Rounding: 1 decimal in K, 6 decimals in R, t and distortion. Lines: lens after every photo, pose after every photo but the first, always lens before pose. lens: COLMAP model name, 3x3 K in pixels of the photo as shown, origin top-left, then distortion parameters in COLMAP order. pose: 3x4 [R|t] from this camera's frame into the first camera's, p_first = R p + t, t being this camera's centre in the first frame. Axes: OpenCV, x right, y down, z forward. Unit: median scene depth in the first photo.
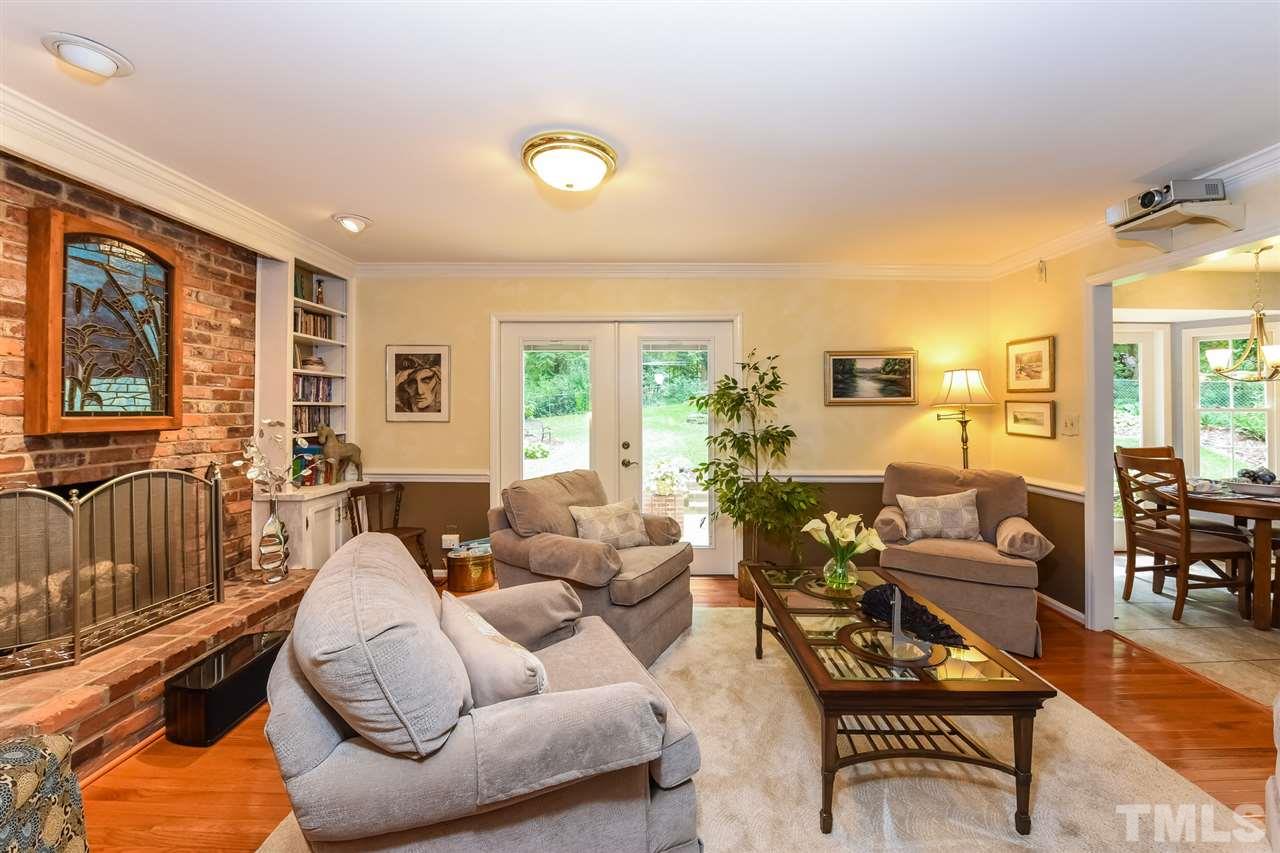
lens RADIAL K [[514.7, 0, 649.7], [0, 514.7, 408.5], [0, 0, 1]] dist [-0.012486, -0.000895]
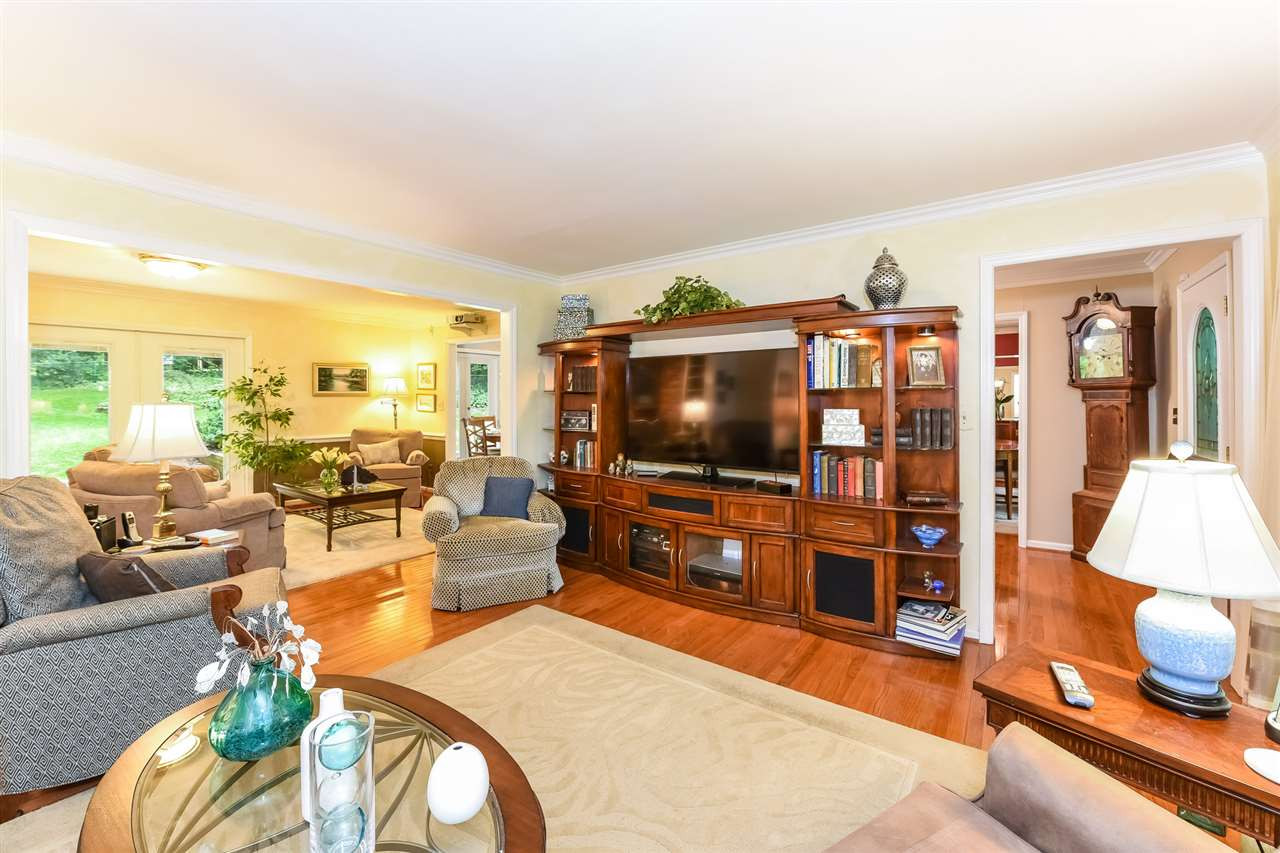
lens RADIAL K [[514.7, 0, 643.9], [0, 514.7, 398.1], [0, 0, 1]] dist [-0.012486, -0.000895]
pose [[0.584103, 0.000501, 0.811679, -0.422574], [-0.004977, 0.999983, 0.002964, -0.010333], [-0.811664, -0.005771, 0.584096, -0.930744]]
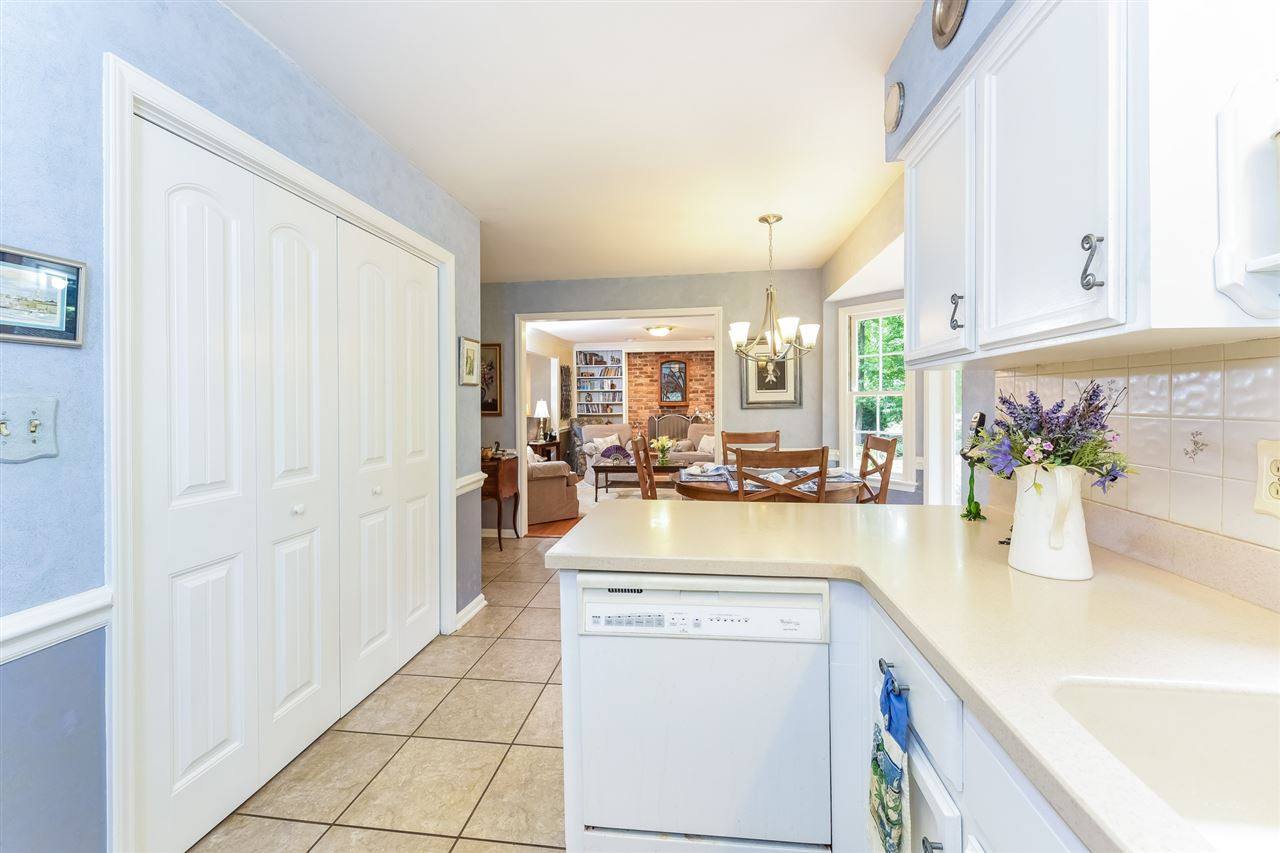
lens RADIAL K [[514.7, 0, 638.7], [0, 514.7, 407.0], [0, 0, 1]] dist [-0.012486, -0.000895]
pose [[-0.147148, 0.009442, -0.989069, 2.205919], [0.010218, 0.999916, 0.008025, 0.014007], [0.989062, -0.008925, -0.147232, 0.902125]]
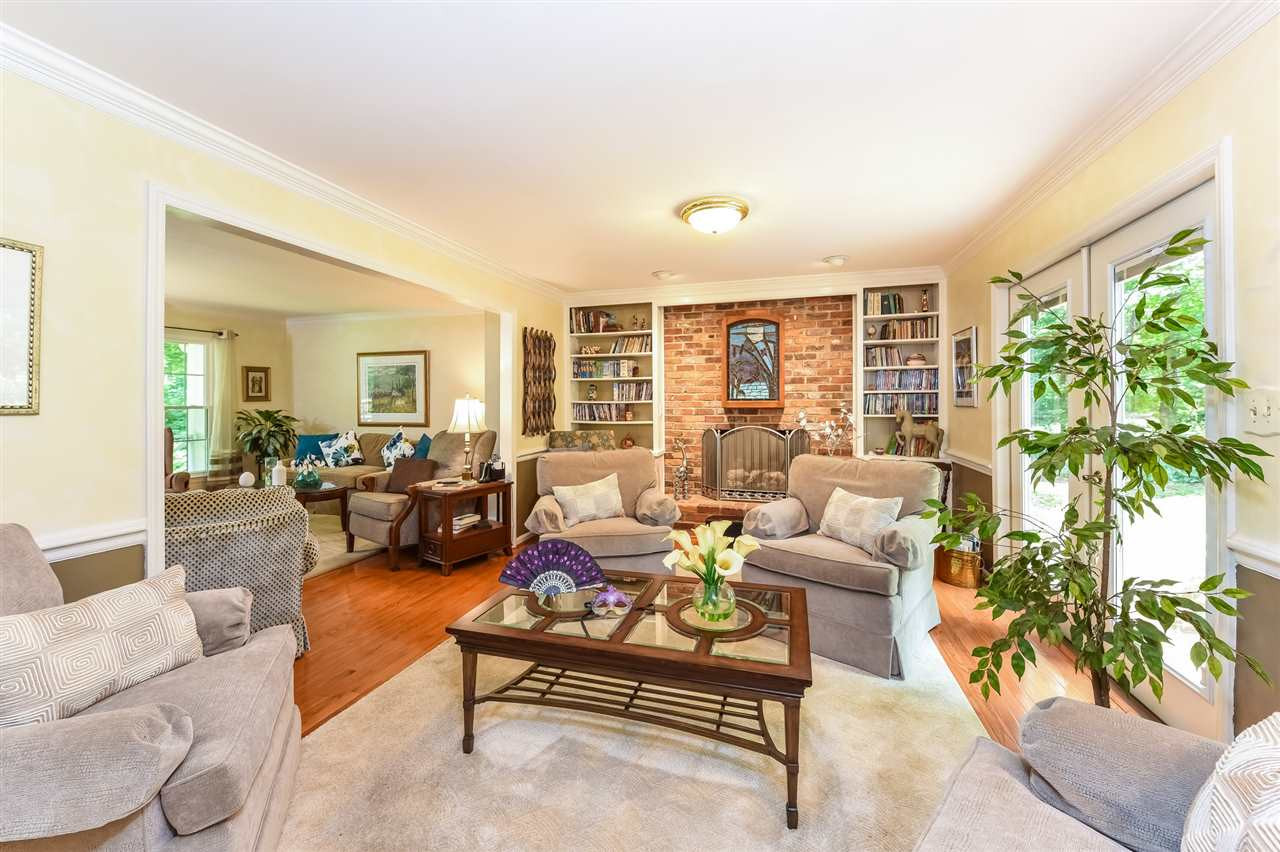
lens RADIAL K [[514.7, 0, 632.2], [0, 514.7, 405.3], [0, 0, 1]] dist [-0.012486, -0.000895]
pose [[-0.305208, 0.002022, -0.952284, 0.802207], [0.006726, 0.999977, -0.000032, 0.021072], [0.952262, -0.006415, -0.305214, 0.789554]]
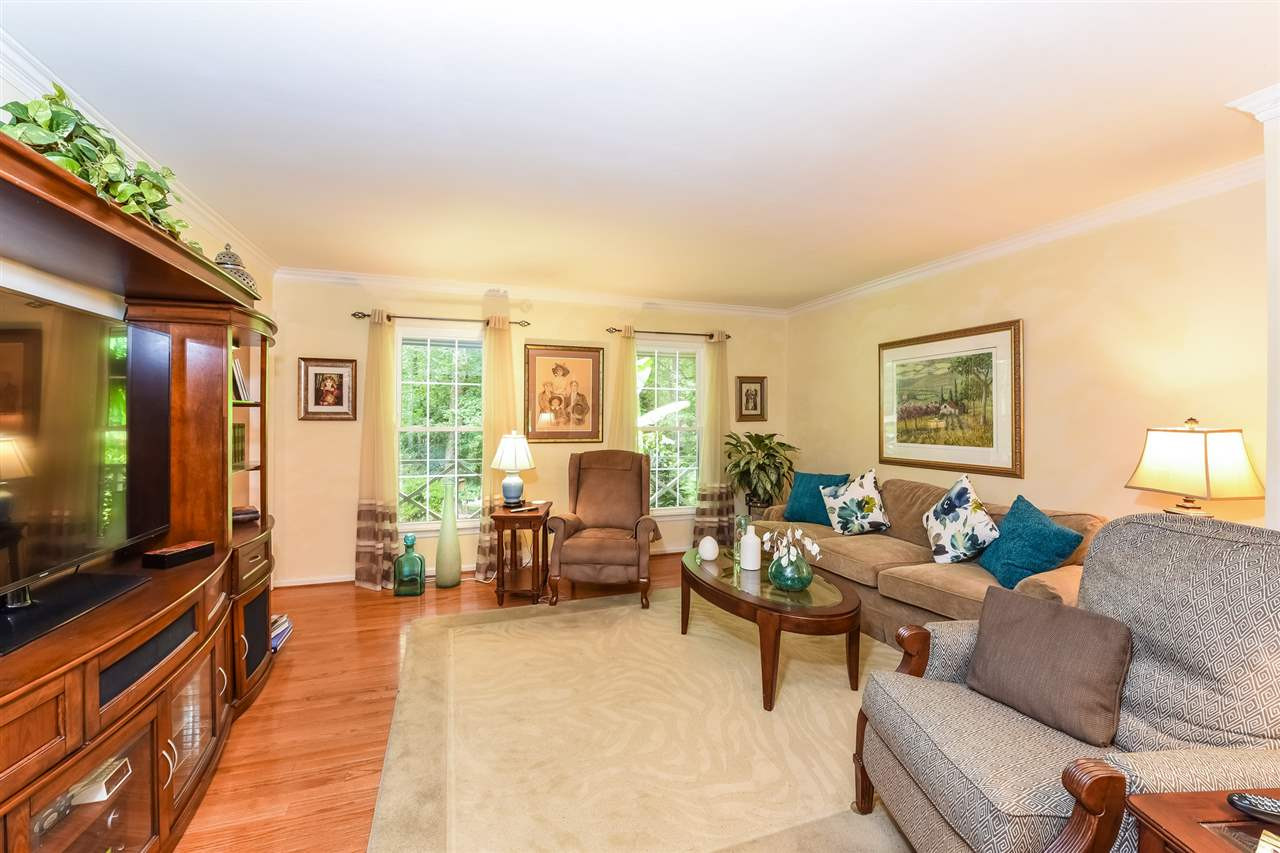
lens RADIAL K [[514.7, 0, 642.3], [0, 514.7, 420.7], [0, 0, 1]] dist [-0.012486, -0.000895]
pose [[-0.939648, -0.004388, -0.342115, 0.184454], [-0.003998, 0.999990, -0.001846, -0.001619], [0.342120, -0.000367, -0.939656, 0.127714]]
